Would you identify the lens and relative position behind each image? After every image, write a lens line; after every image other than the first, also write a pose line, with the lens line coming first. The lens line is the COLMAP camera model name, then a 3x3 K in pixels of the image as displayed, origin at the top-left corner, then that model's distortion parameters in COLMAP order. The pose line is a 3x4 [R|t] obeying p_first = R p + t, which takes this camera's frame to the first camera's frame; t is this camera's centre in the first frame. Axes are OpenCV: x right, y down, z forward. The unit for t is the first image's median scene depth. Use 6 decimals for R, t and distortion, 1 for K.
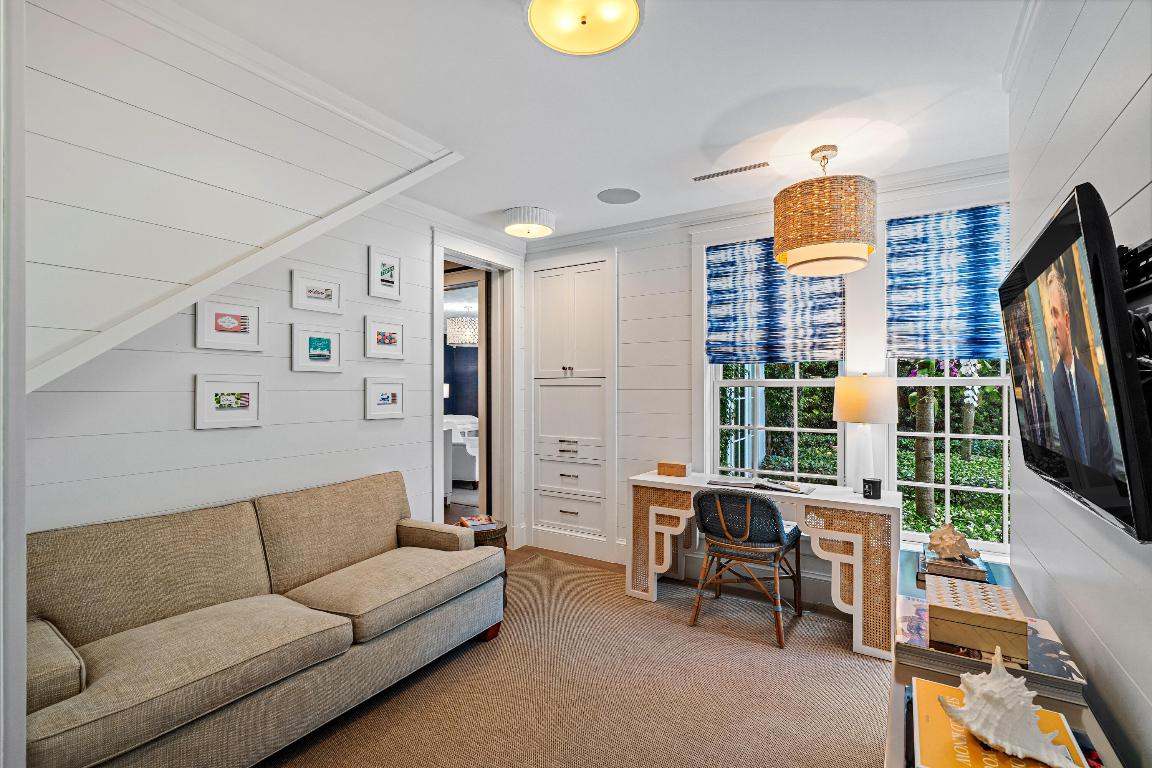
lens RADIAL K [[523.5, 0, 560.2], [0, 523.5, 389.0], [0, 0, 1]] dist [-0.002516, 0.000196]
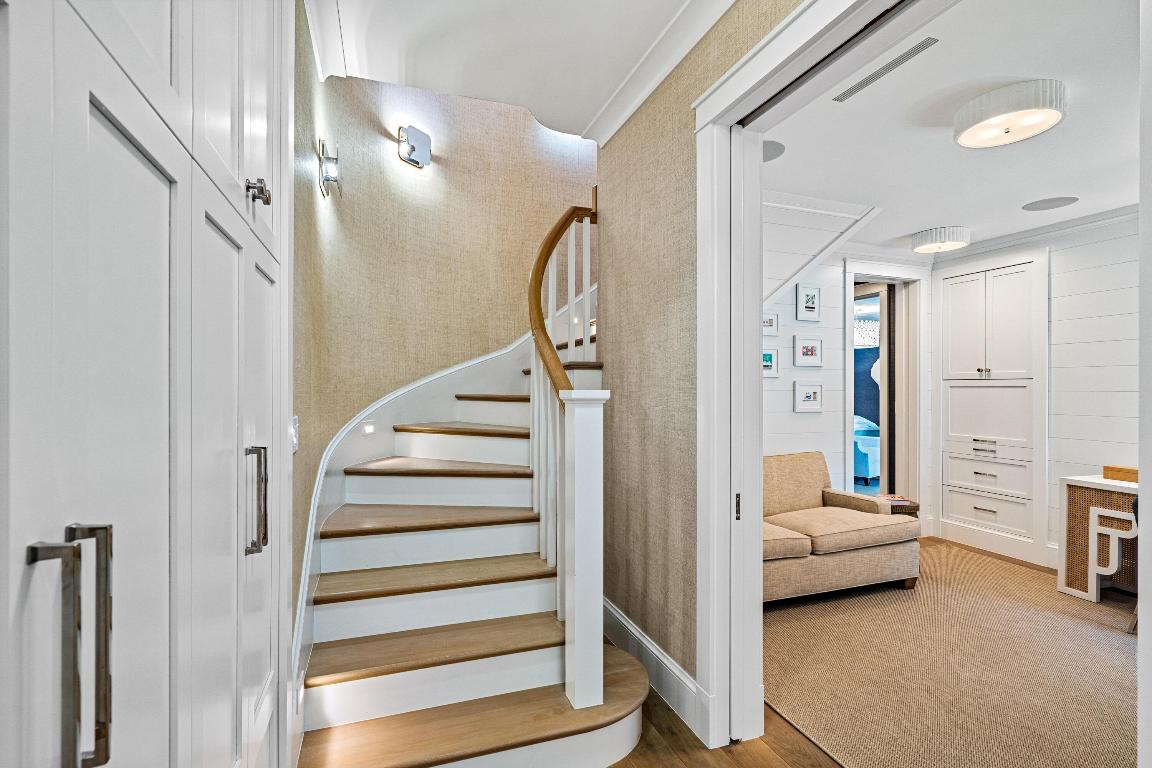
lens RADIAL K [[523.5, 0, 560.2], [0, 523.5, 389.0], [0, 0, 1]] dist [-0.002516, 0.000196]
pose [[0.793896, 0.002696, -0.608048, -0.027604], [-0.004768, 0.999987, -0.001792, 0.004562], [0.608035, 0.004322, 0.793899, -0.416919]]
